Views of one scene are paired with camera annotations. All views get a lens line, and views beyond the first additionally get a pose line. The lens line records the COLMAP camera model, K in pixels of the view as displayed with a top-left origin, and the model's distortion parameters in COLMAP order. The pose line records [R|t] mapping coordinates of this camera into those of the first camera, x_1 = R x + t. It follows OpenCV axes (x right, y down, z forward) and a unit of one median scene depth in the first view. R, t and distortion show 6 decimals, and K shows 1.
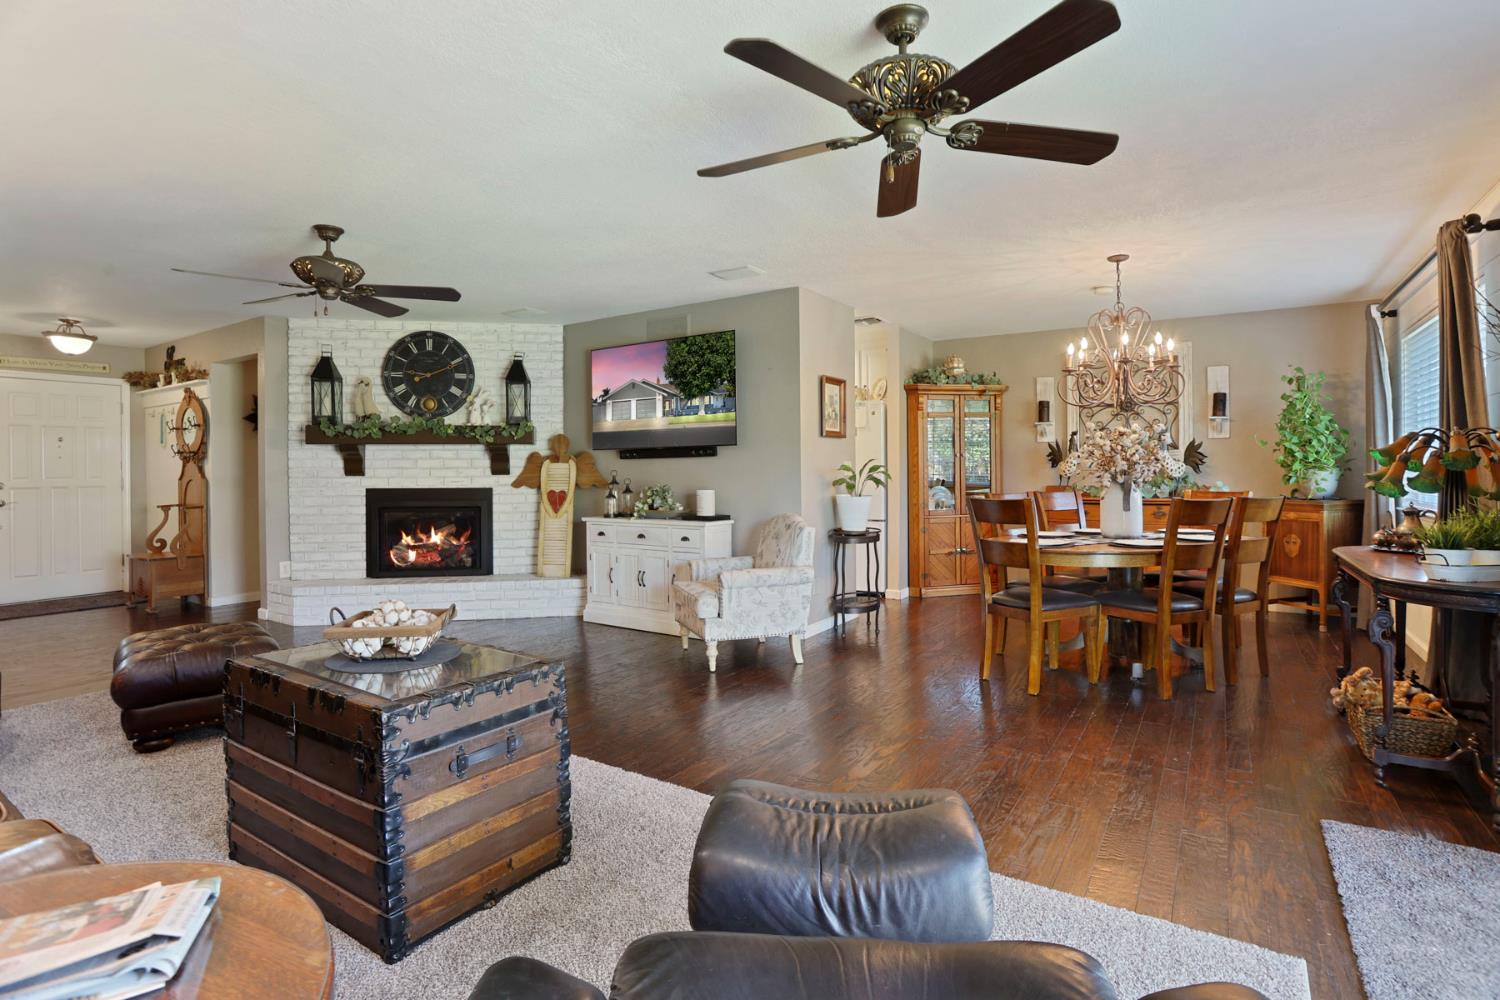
lens RADIAL K [[738.4, 0, 745.5], [0, 738.4, 489.0], [0, 0, 1]] dist [-0.074573, 0.032294]
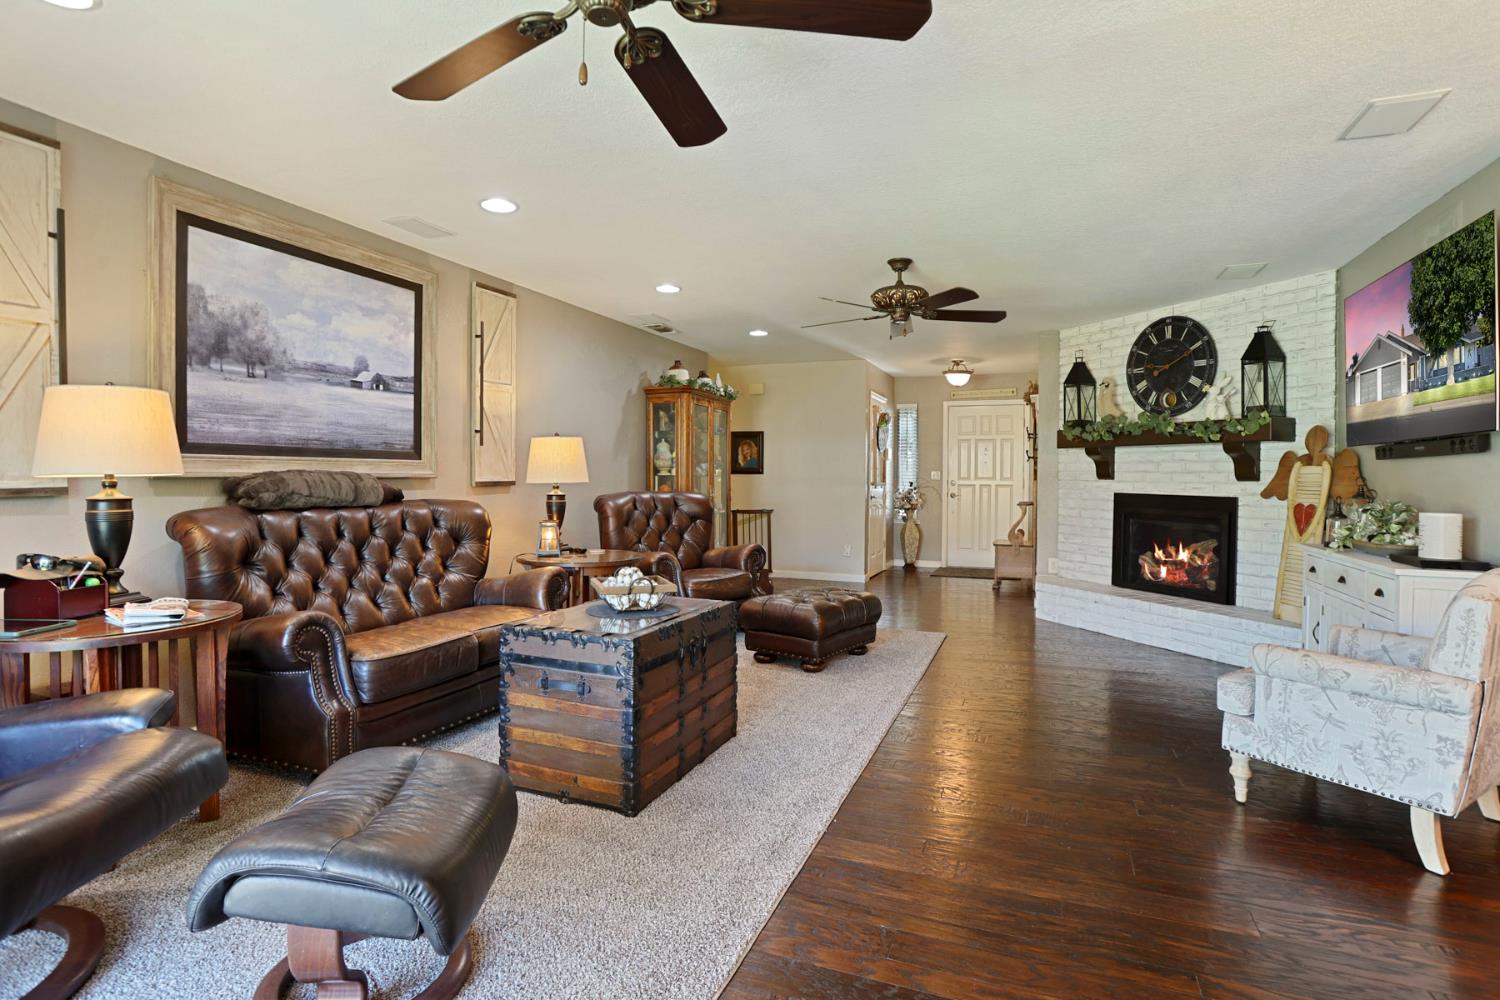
lens RADIAL K [[733.9, 0, 766.2], [0, 733.9, 498.5], [0, 0, 1]] dist [-0.064607, 0.011451]
pose [[0.206712, 0.038057, -0.977661, 0.324594], [-0.031183, 0.998992, 0.032294, -0.009915], [0.977905, 0.023811, 0.207690, 0.349507]]
